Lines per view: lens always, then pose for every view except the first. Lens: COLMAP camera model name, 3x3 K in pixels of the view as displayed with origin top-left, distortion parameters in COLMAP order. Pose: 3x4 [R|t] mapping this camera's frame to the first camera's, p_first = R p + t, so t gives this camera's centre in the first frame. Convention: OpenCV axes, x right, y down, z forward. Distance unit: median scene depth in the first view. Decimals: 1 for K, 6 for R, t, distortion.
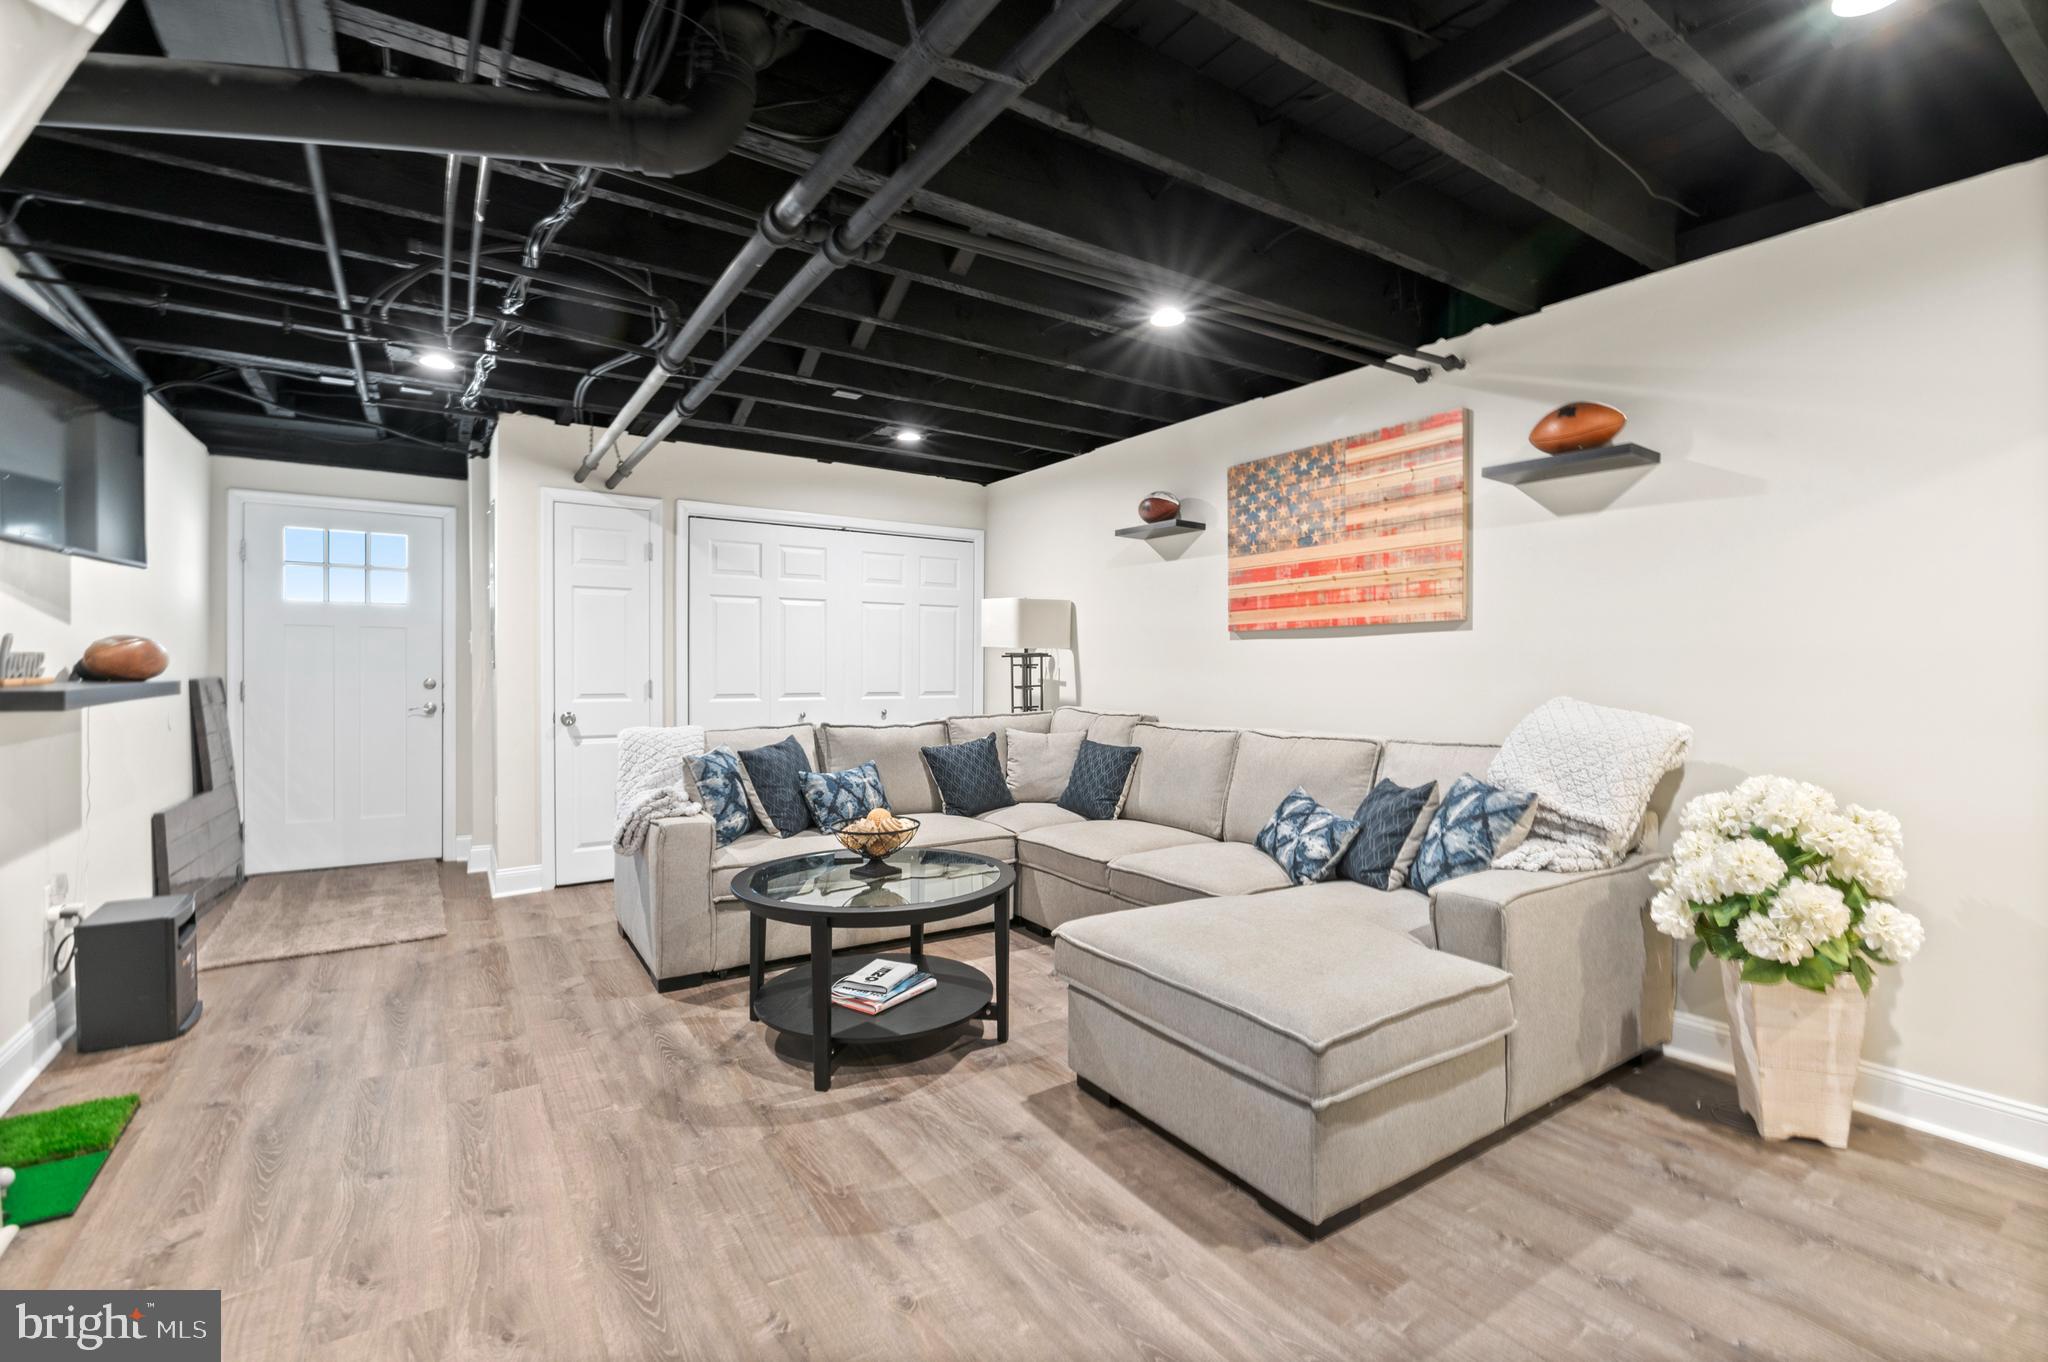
lens RADIAL K [[905.2, 0, 1020.7], [0, 905.2, 667.3], [0, 0, 1]] dist [-0.007043, -0.000286]
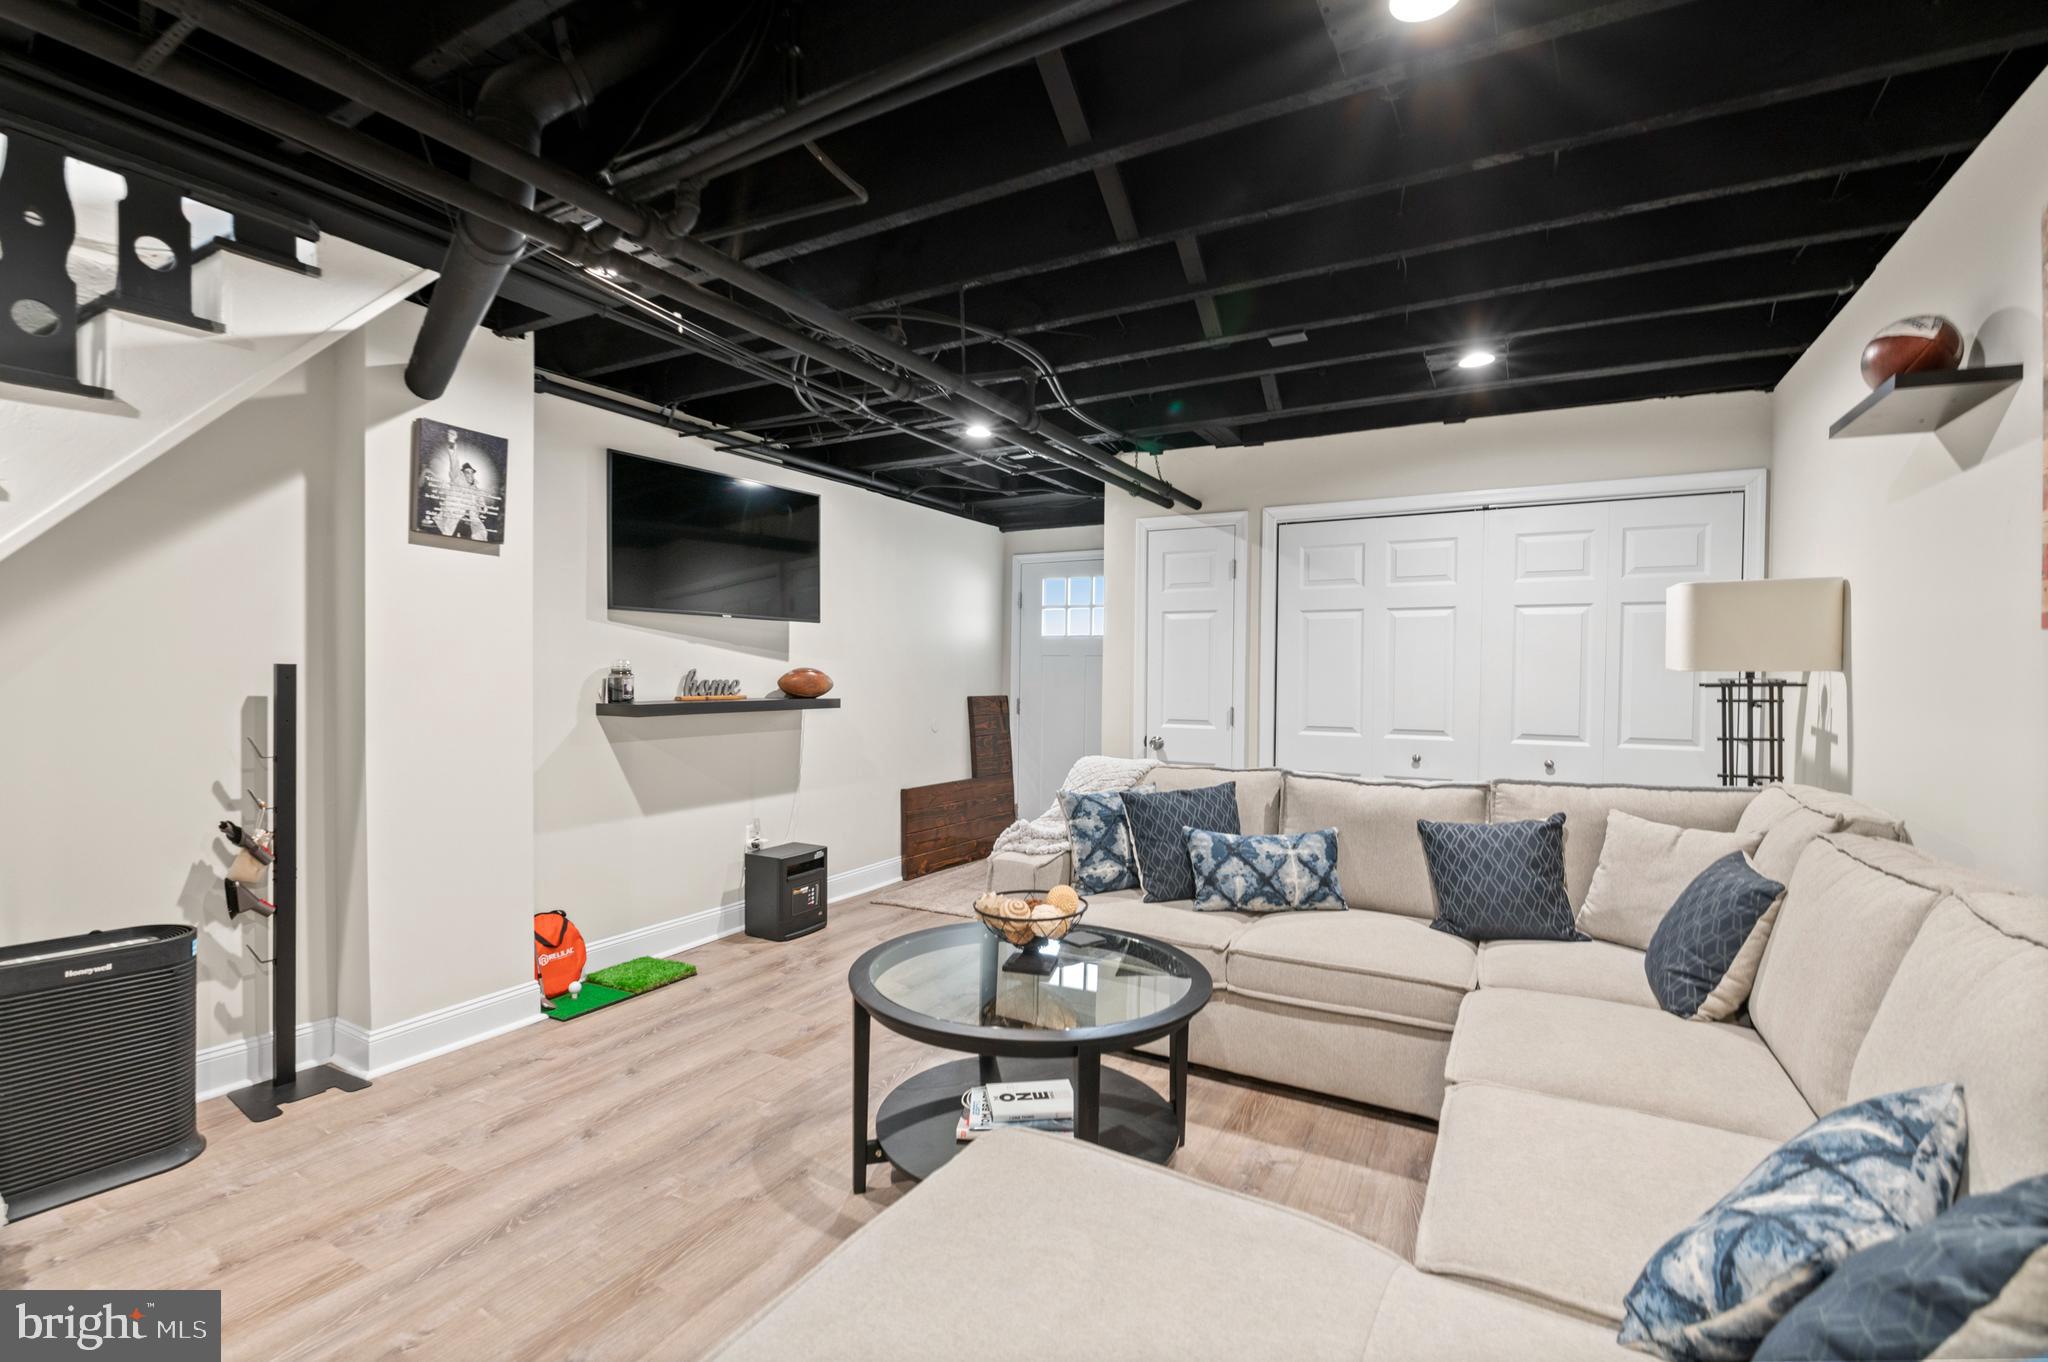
lens RADIAL K [[905.2, 0, 1021.4], [0, 905.2, 687.8], [0, 0, 1]] dist [-0.007043, -0.000286]
pose [[0.457279, 0.011971, -0.889243, 0.414416], [-0.009168, 0.999920, 0.008746, -0.015792], [0.889276, 0.004153, 0.457352, 0.496836]]
